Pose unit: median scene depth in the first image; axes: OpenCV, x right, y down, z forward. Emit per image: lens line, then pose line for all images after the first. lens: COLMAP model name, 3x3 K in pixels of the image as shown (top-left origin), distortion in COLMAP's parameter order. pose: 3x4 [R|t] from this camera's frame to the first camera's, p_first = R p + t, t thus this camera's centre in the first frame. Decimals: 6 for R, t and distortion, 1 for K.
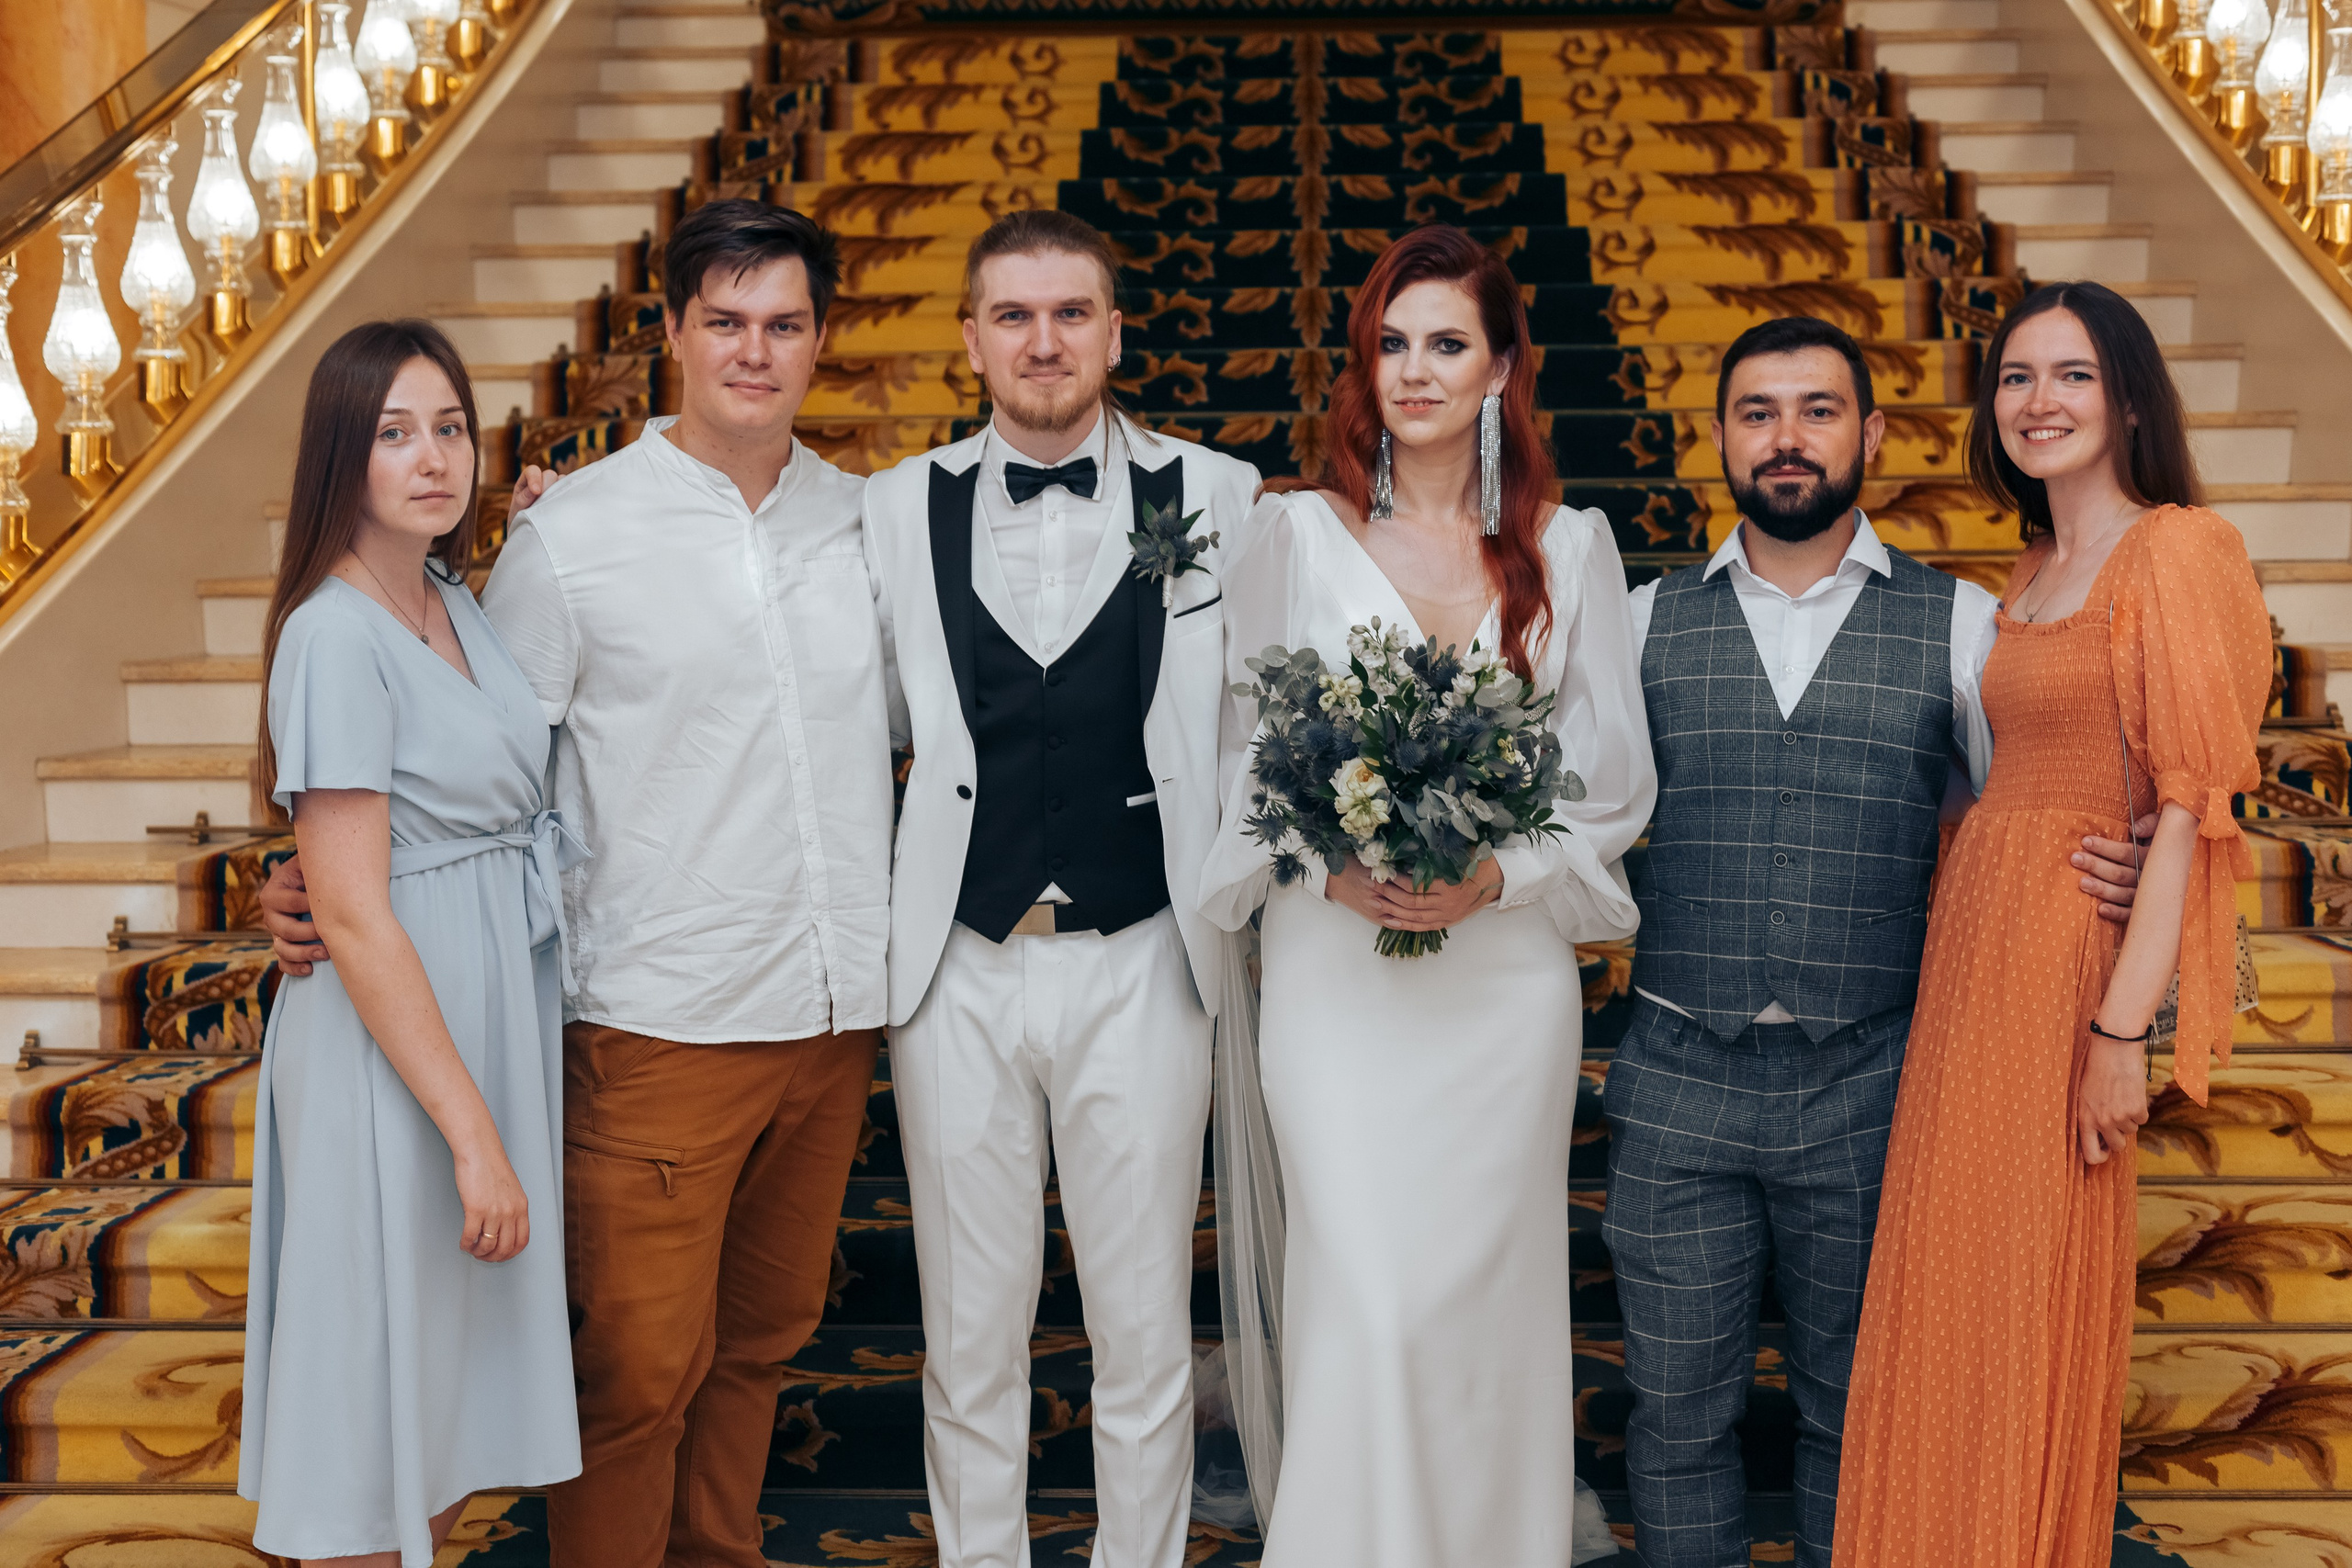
lens RADIAL K [[3439.9, 0, 1165.4], [0, 3439.9, 776.6], [0, 0, 1]] dist [-0.000471, -0.040255]
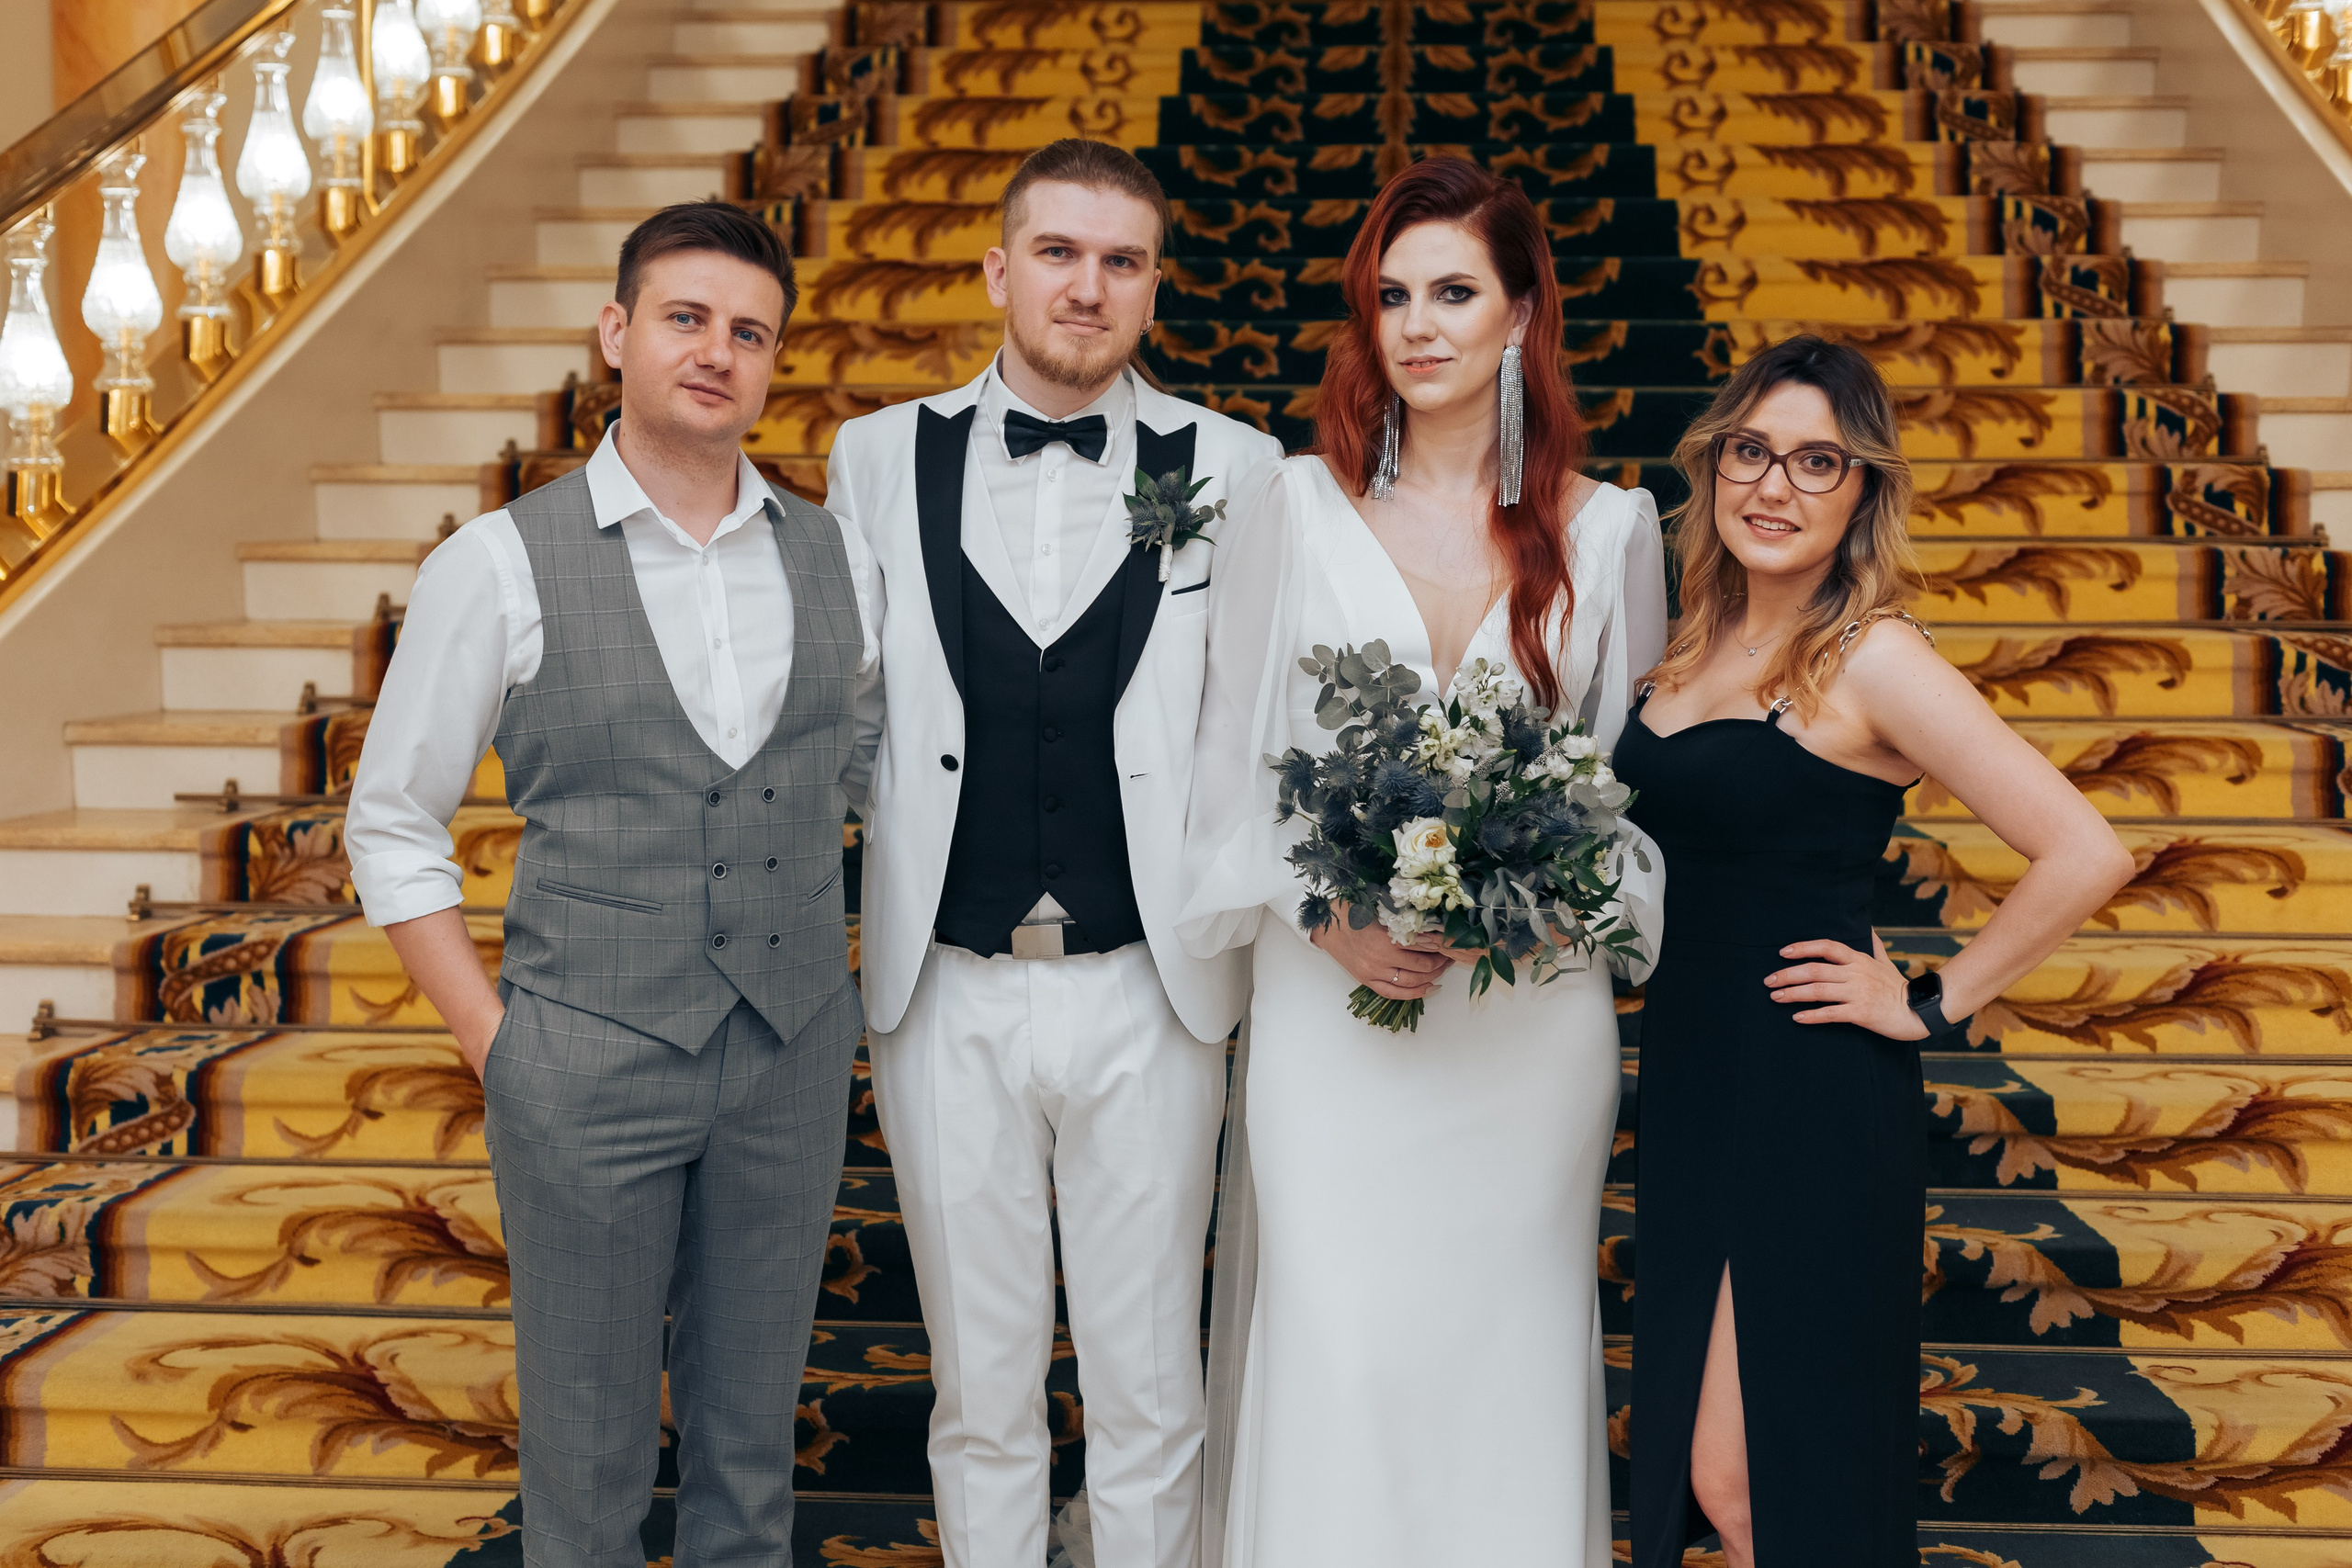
lens RADIAL K [[3427.7, 0, 1161.9], [0, 3427.7, 791.1], [0, 0, 1]] dist [0.004783, -0.071673]
pose [[0.999305, 0.015620, -0.033855, 0.013698], [-0.015334, 0.999845, 0.008704, 0.000861], [0.033986, -0.008179, 0.999389, 0.028712]]
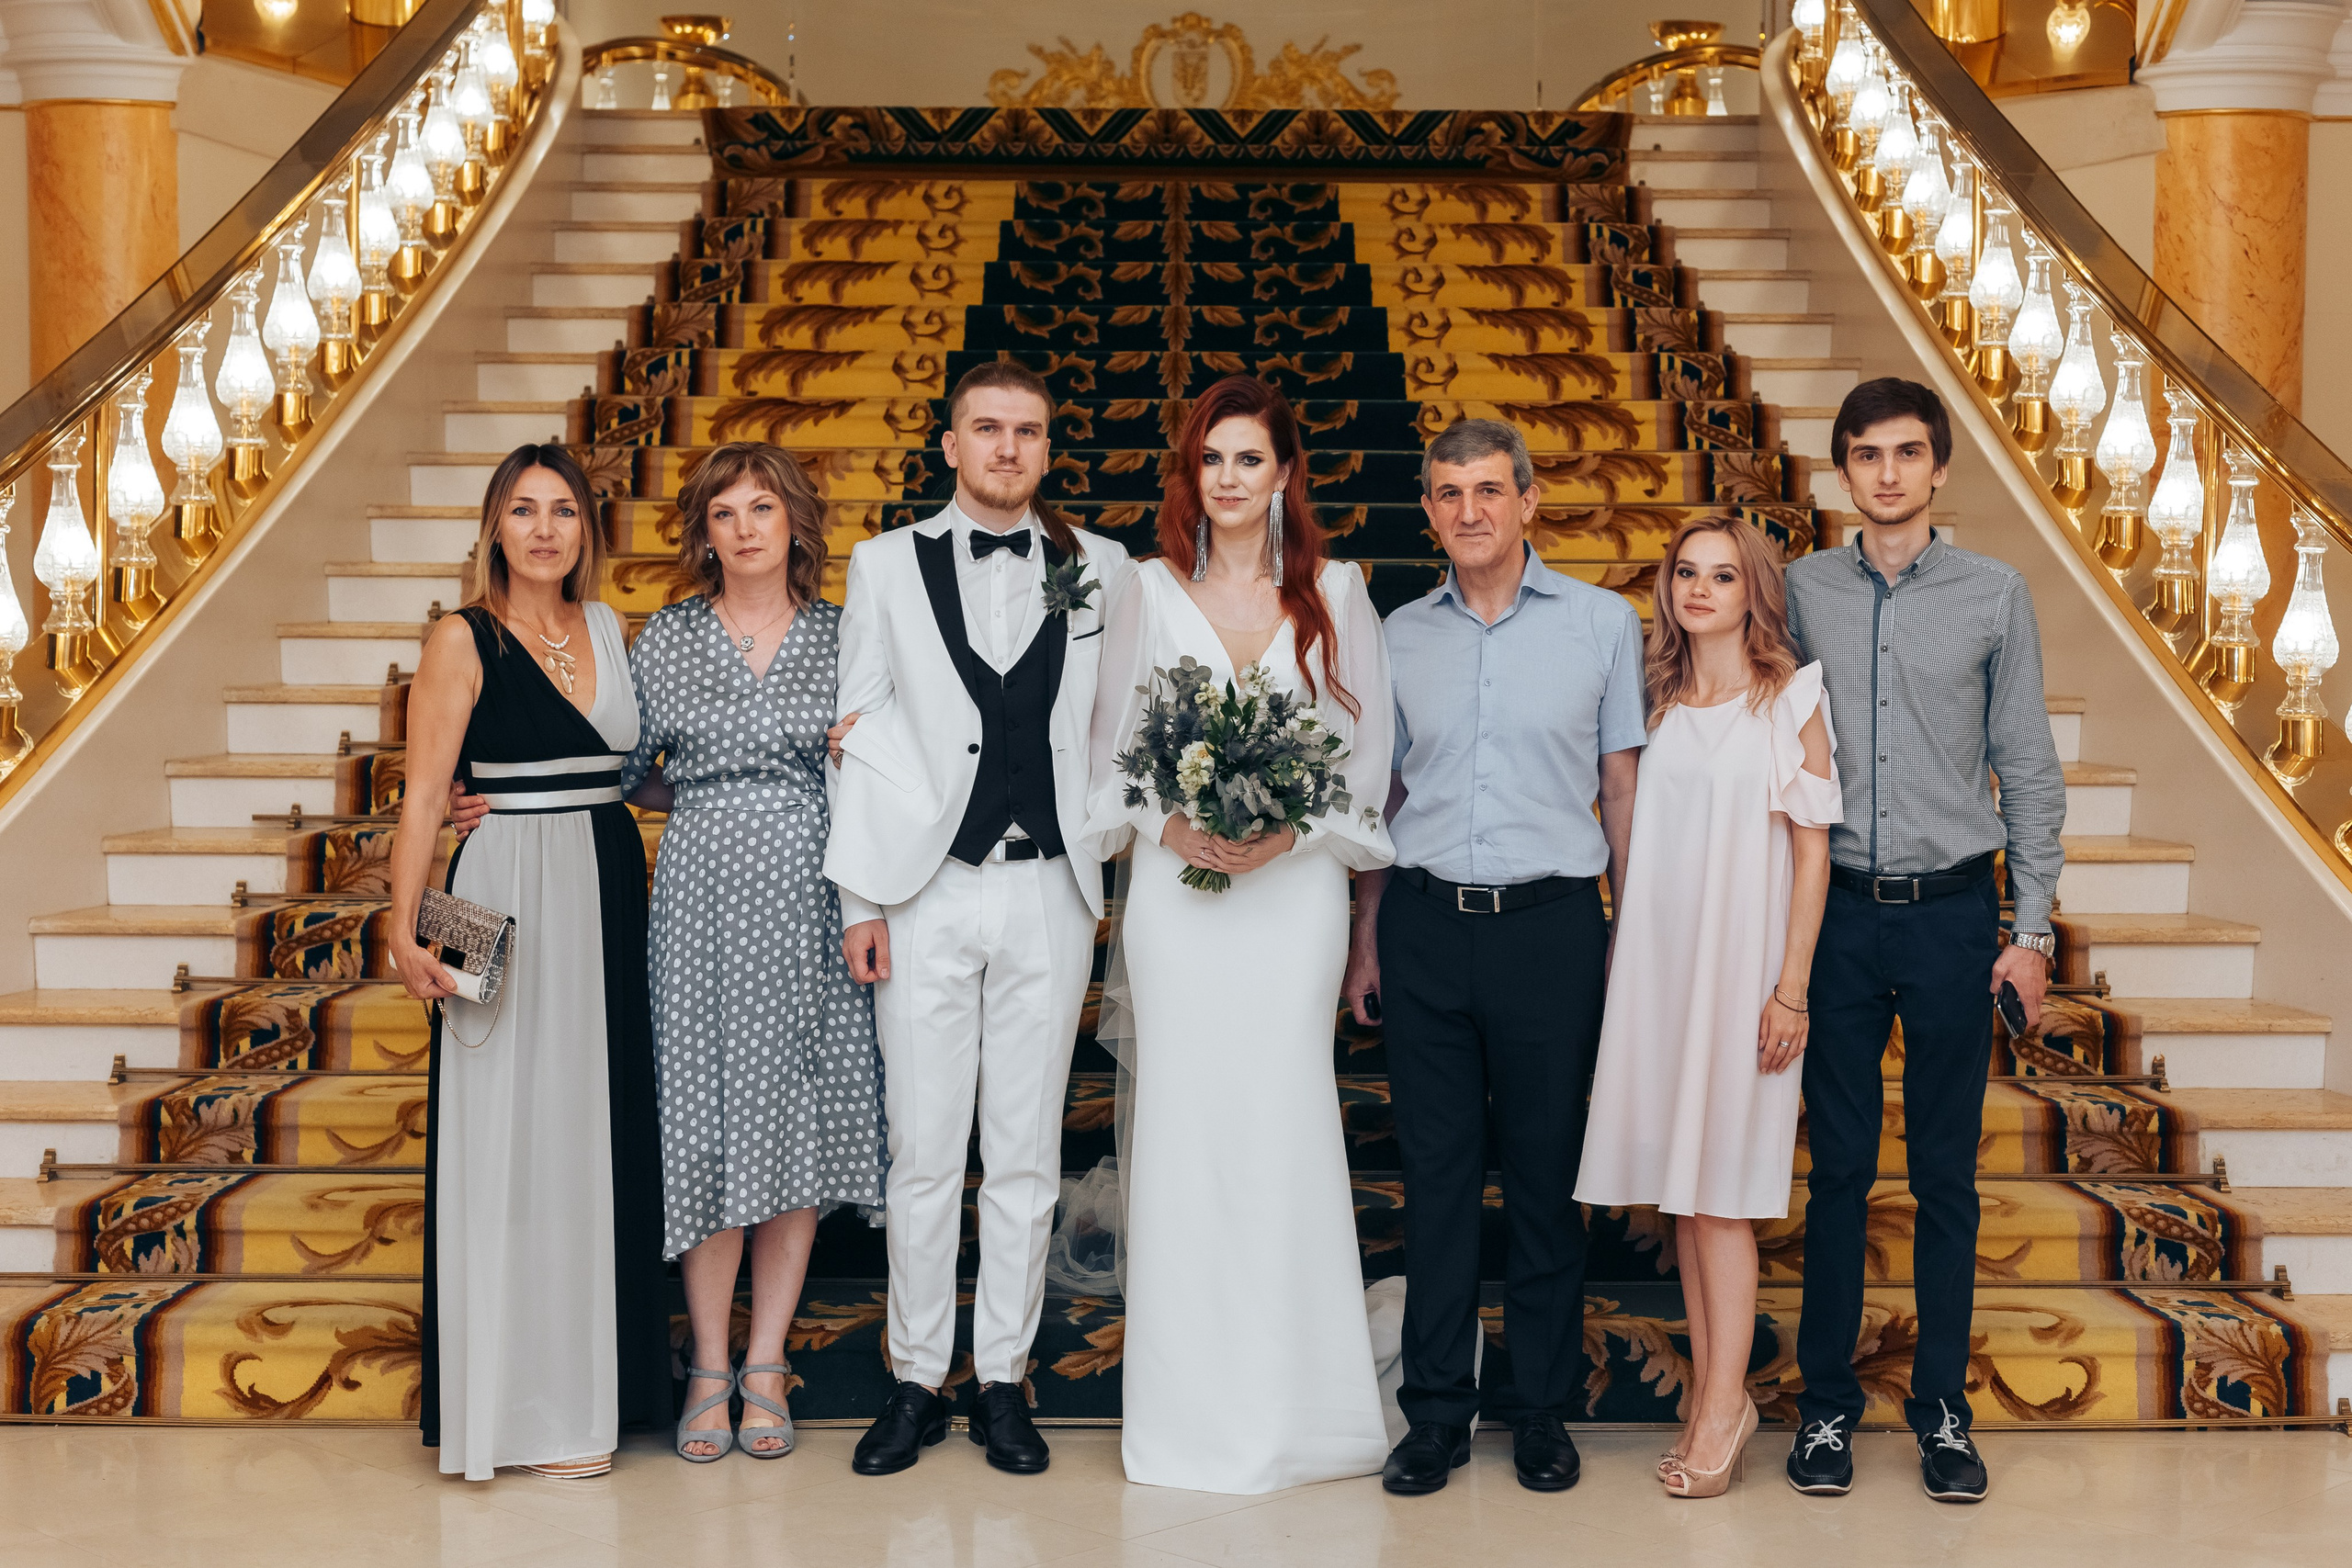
lens RADIAL K [[3623.8, 0, 1222.0], [0, 3623.8, 753.8], [0, 0, 1]] dist [0.001810, -0.042450]
pose [[0.998556, 0.011248, 0.052538, -0.007304], [-0.009475, 0.999381, -0.033874, 0.027207], [-0.052887, 0.033328, 0.998044, -0.284830]]
